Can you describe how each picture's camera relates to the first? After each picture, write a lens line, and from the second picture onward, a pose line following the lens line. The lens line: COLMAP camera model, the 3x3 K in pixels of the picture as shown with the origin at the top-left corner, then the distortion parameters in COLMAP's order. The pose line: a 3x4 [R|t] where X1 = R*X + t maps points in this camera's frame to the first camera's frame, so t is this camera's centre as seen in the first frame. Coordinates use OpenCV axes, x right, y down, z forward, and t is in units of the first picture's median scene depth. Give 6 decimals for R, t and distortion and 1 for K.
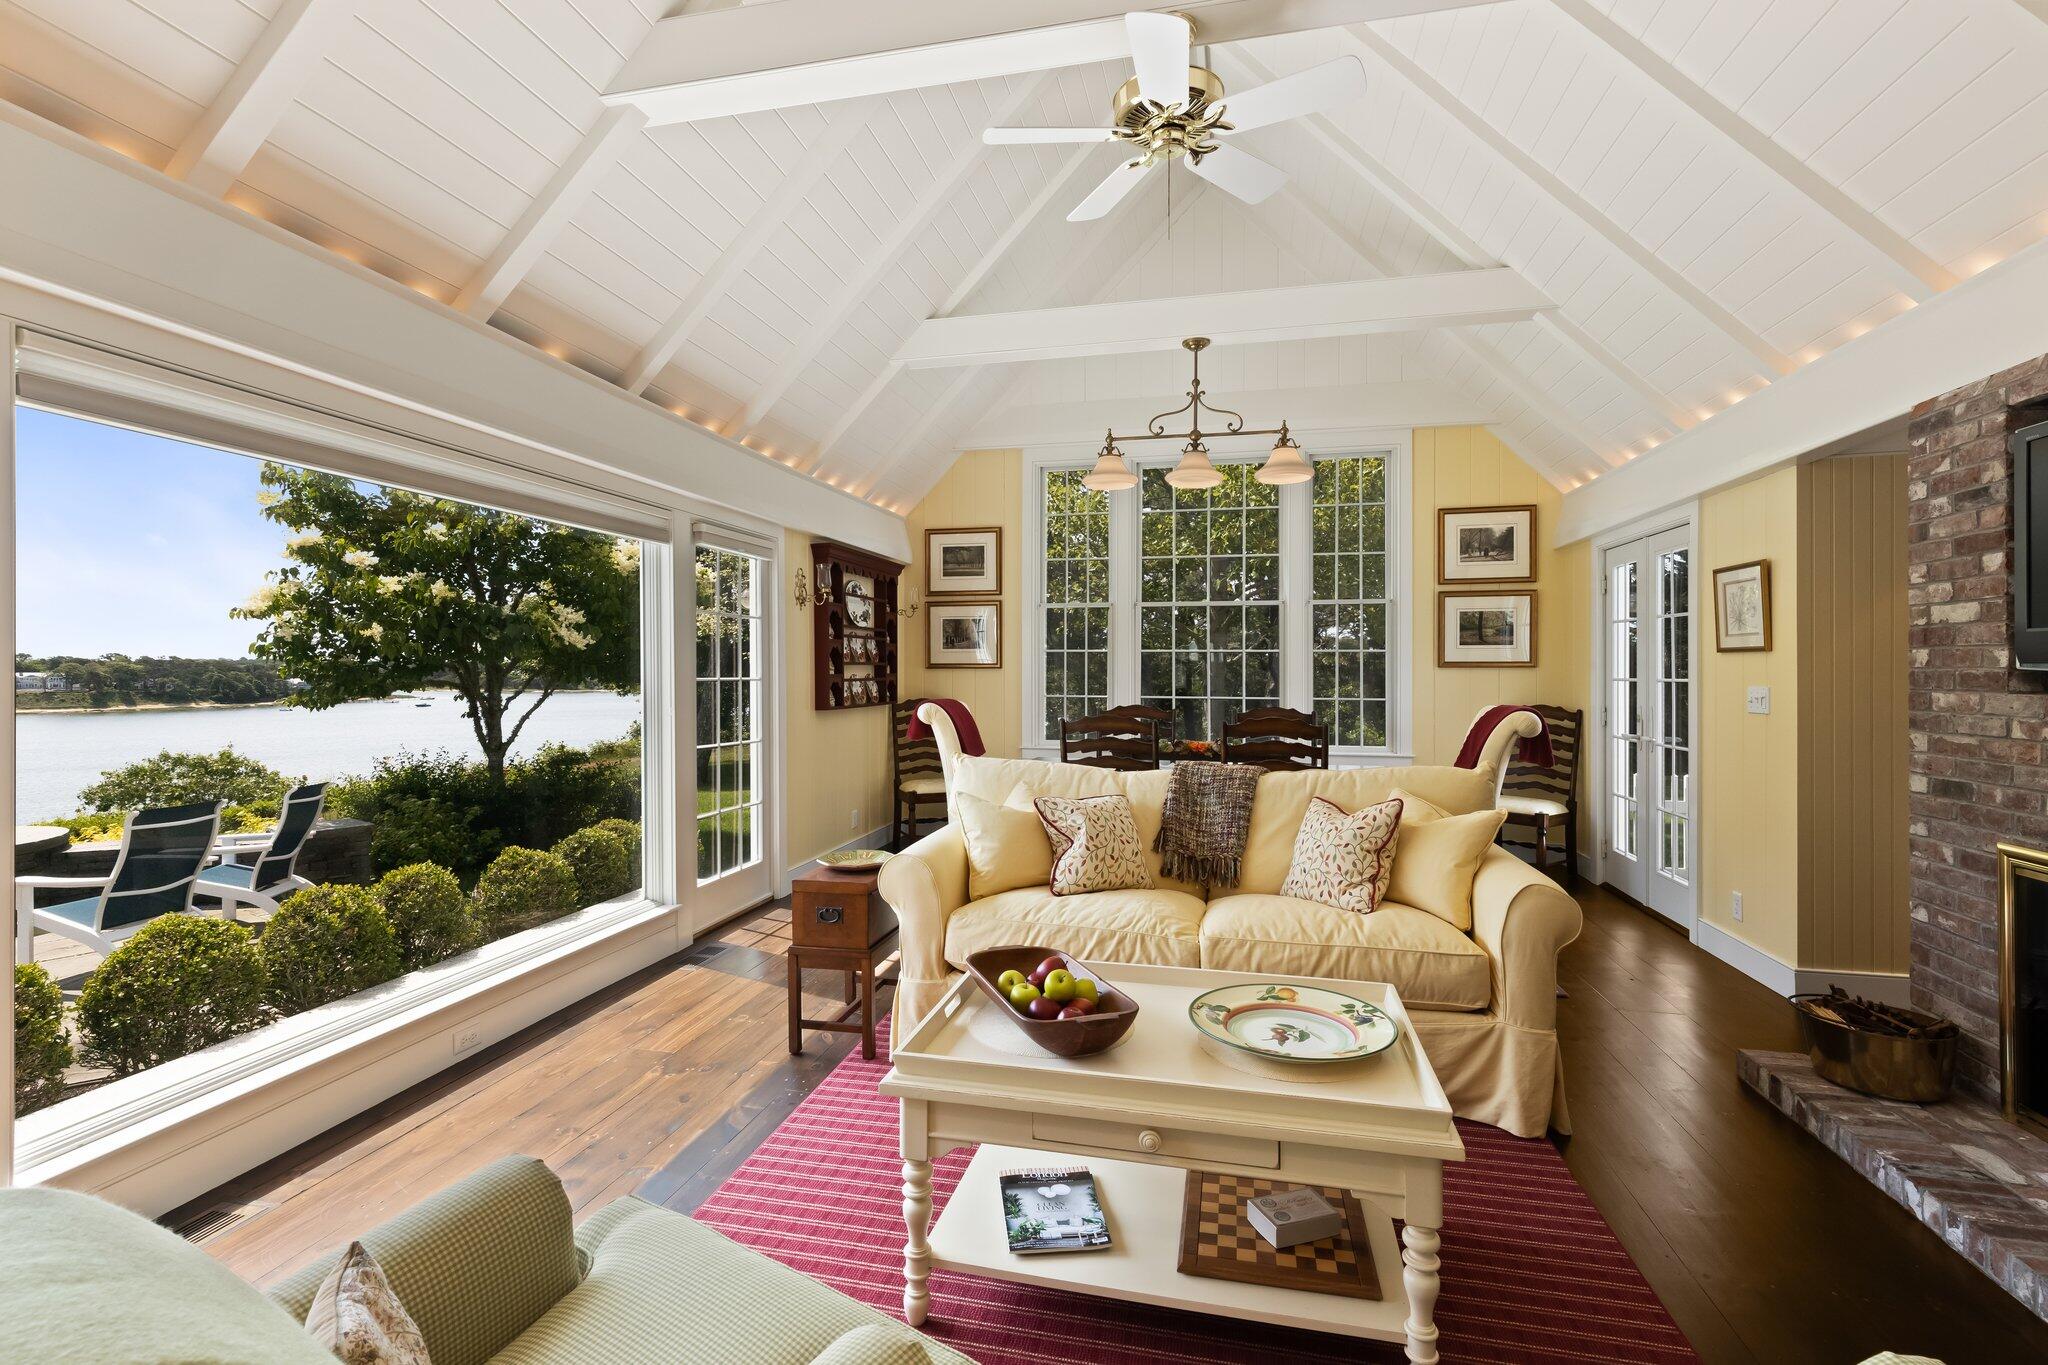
lens RADIAL K [[925.1, 0, 1028.7], [0, 925.1, 674.9], [0, 0, 1]] dist [0.003812, -0.000391]
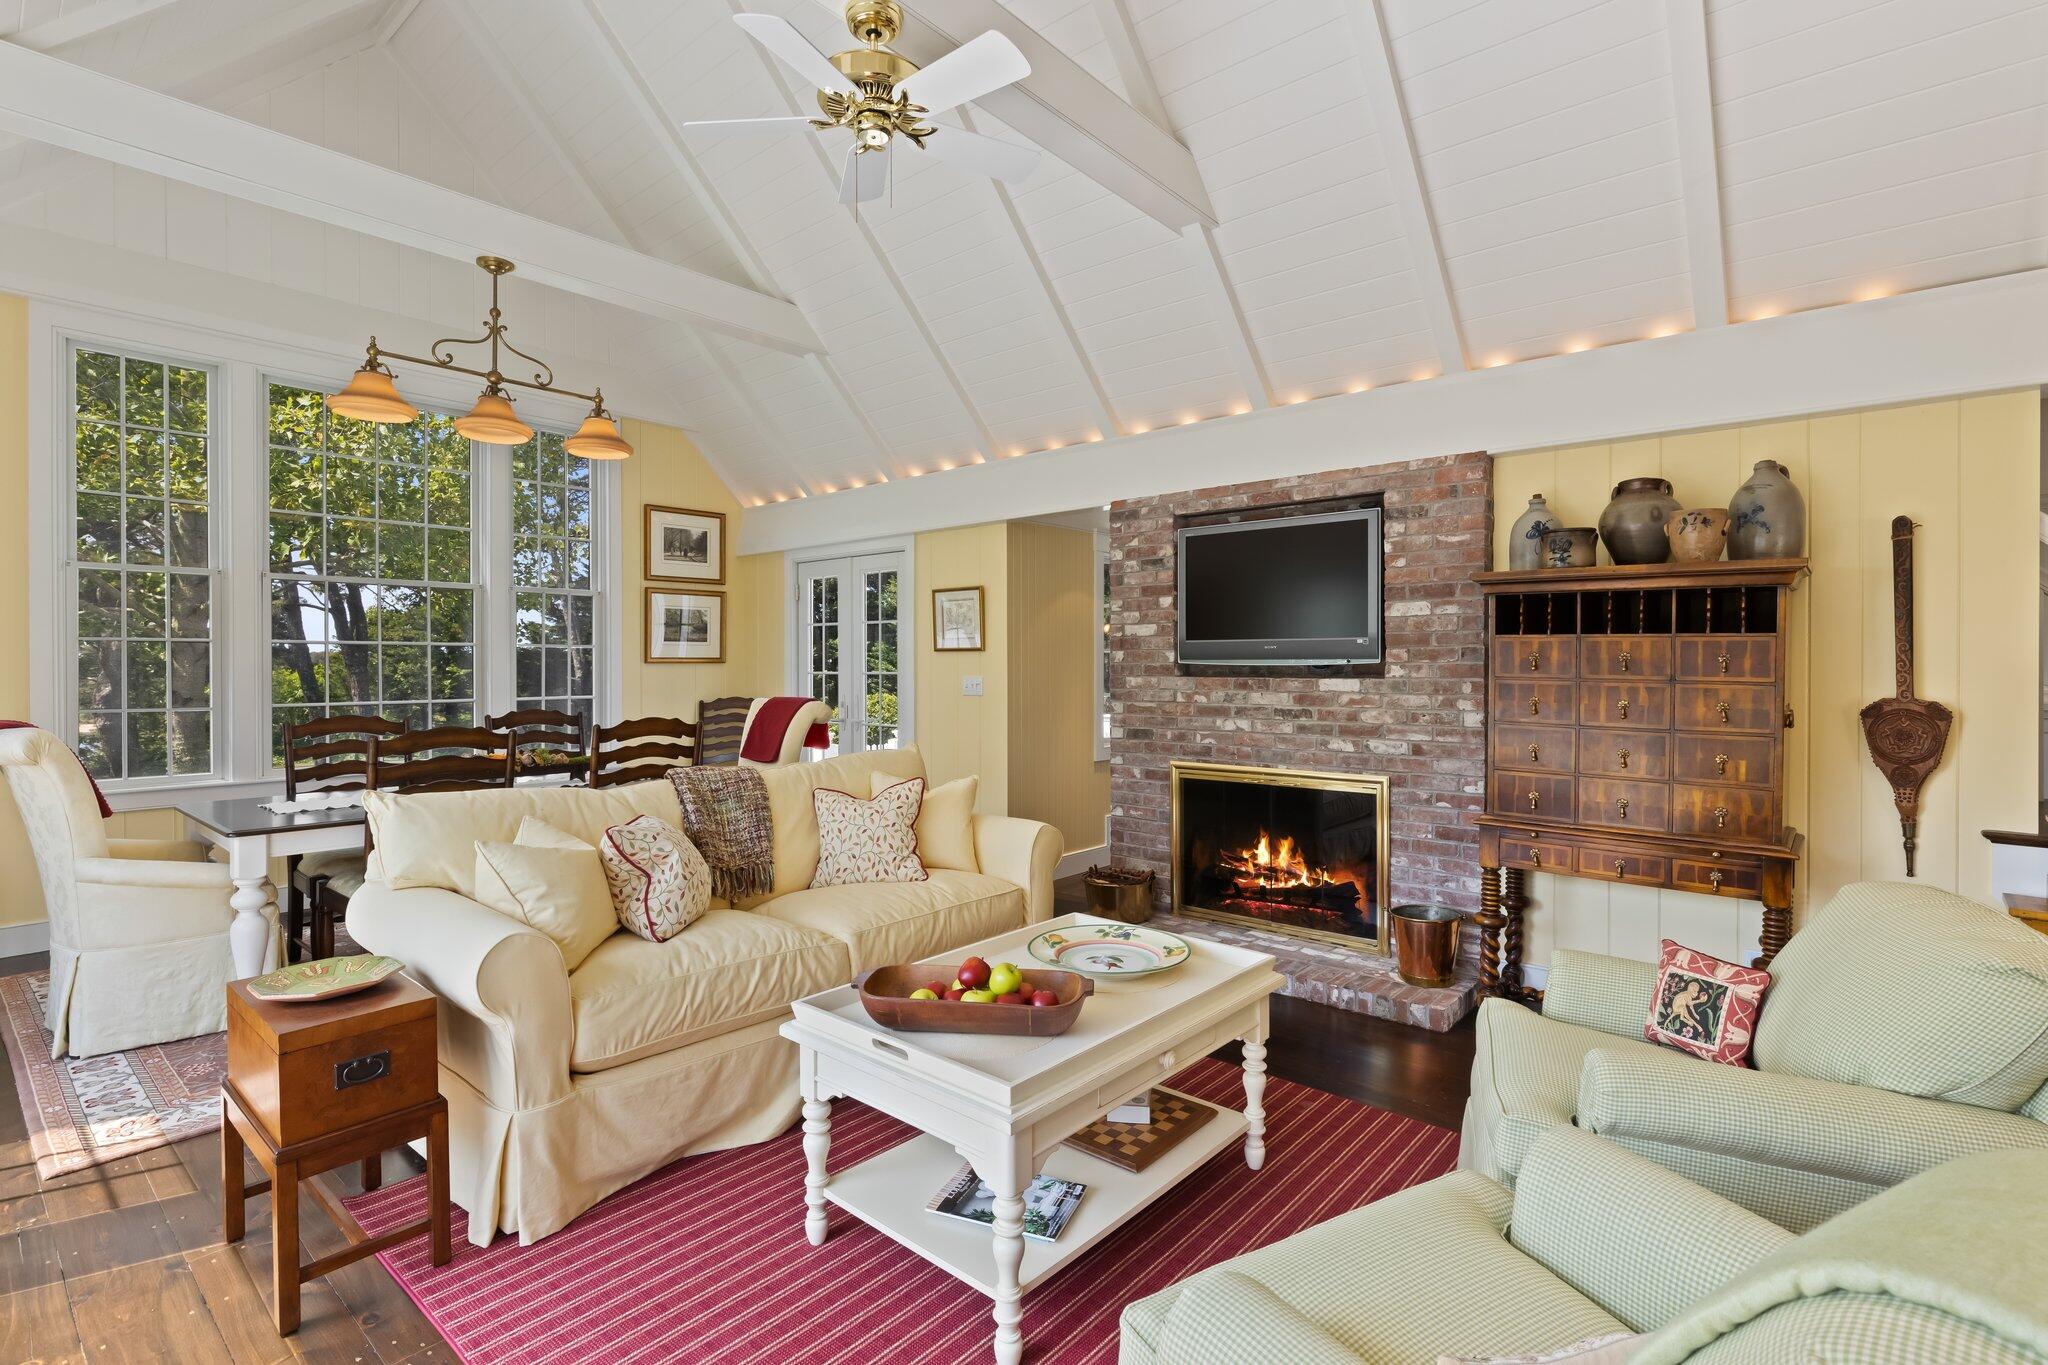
lens RADIAL K [[953.5, 0, 1024.0], [0, 953.5, 682.5], [0, 0, 1]] dist [-0.000255, -0.000209]
pose [[0.470620, -0.019431, 0.882122, -0.615166], [0.009284, 0.999811, 0.017070, -0.002440], [-0.882287, 0.000156, 0.470711, 0.352312]]
